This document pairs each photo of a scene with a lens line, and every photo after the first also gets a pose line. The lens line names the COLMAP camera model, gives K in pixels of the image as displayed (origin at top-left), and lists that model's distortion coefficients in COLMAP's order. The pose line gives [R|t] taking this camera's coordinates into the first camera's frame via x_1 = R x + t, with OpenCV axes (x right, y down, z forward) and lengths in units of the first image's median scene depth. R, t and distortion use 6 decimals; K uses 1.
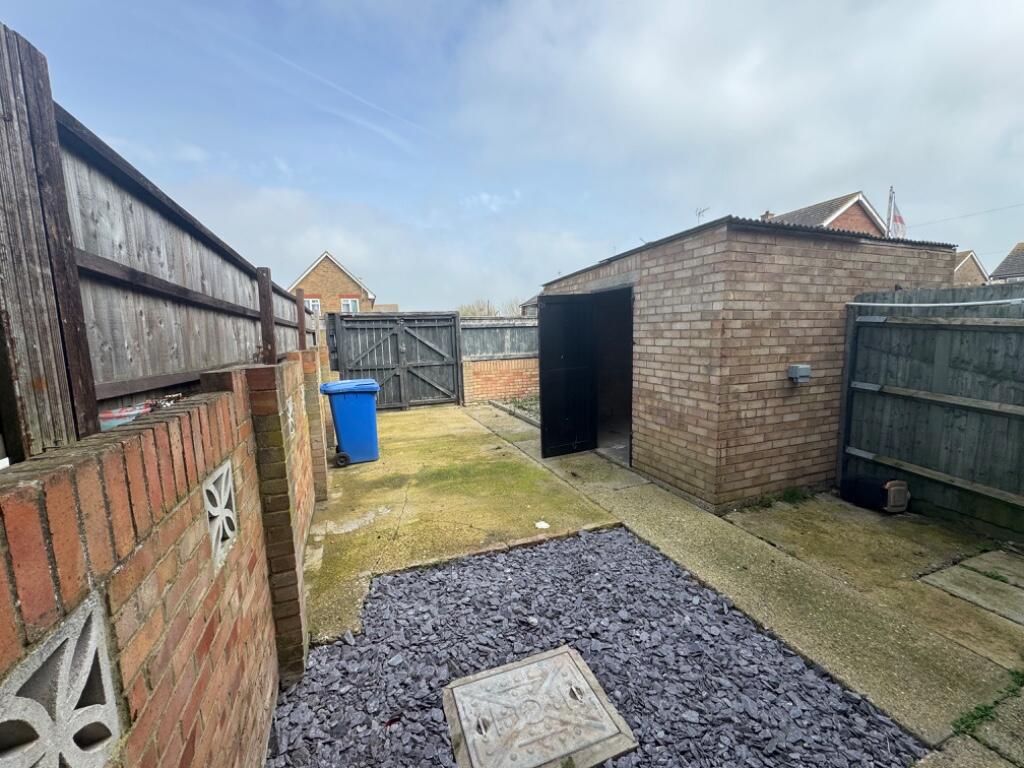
lens RADIAL K [[409.4, 0, 512.0], [0, 409.4, 384.0], [0, 0, 1]] dist [-0.001654, 0.000418]
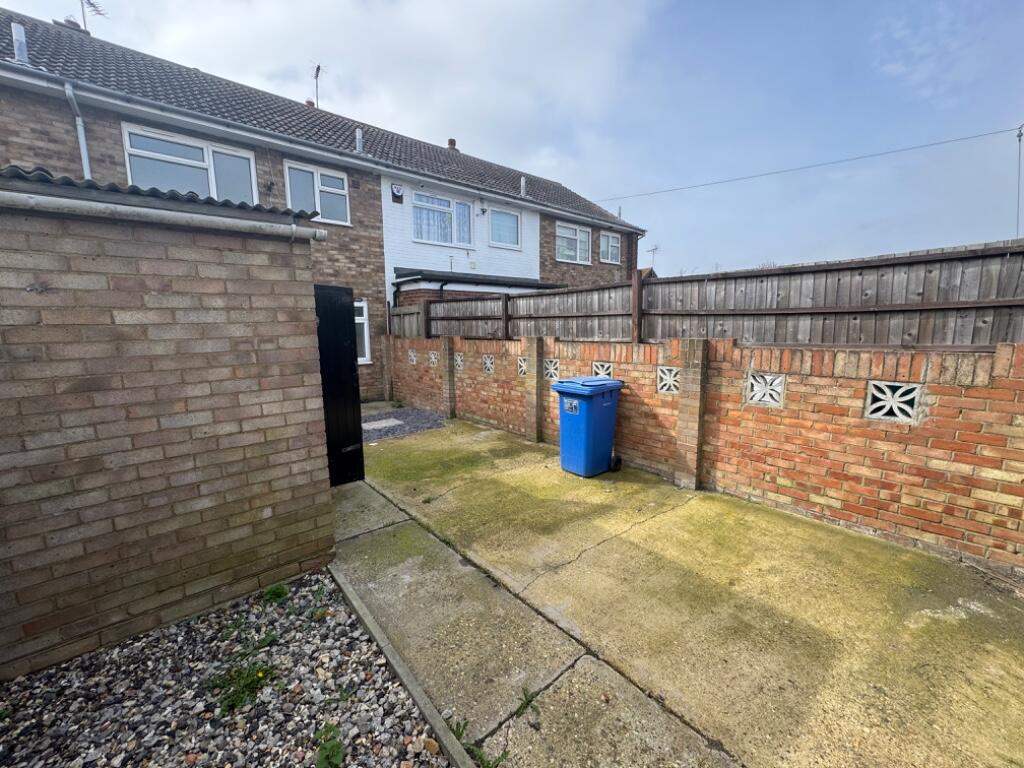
lens RADIAL K [[409.4, 0, 512.0], [0, 409.4, 384.0], [0, 0, 1]] dist [-0.001654, 0.000418]
pose [[-0.942203, 0.085759, -0.323881, 0.044589], [-0.000479, 0.966341, 0.257264, -0.240242], [0.335042, 0.242550, -0.910448, 1.907747]]
